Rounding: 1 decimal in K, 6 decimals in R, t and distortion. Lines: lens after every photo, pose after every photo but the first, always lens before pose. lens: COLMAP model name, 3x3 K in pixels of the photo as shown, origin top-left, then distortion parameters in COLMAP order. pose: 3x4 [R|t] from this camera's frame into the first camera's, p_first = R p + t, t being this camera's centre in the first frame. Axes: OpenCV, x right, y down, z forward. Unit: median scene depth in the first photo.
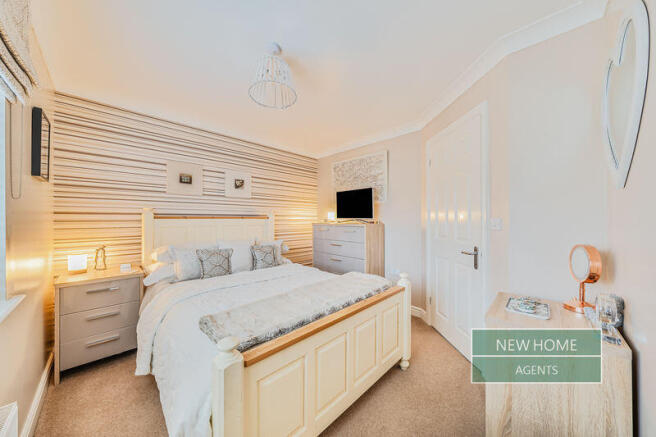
lens RADIAL K [[223.7, 0, 325.5], [0, 223.7, 218.3], [0, 0, 1]] dist [-0.001365, 0.000125]
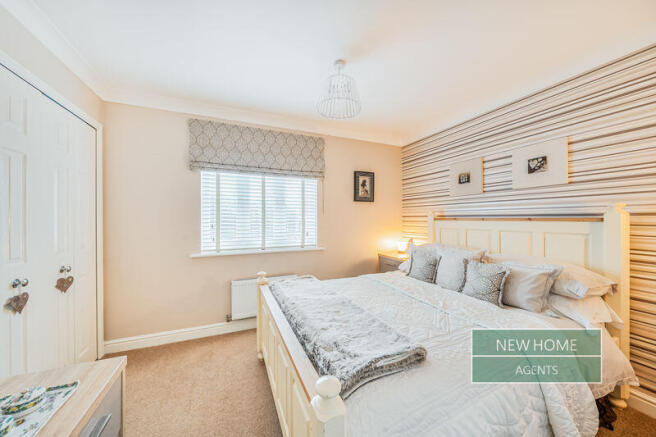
lens RADIAL K [[223.7, 0, 324.3], [0, 223.7, 218.9], [0, 0, 1]] dist [-0.001365, 0.000125]
pose [[-0.362048, 0.010931, -0.932095, 0.466876], [0.016369, 0.999852, 0.005367, -0.018082], [0.932016, -0.013315, -0.362173, 0.767245]]
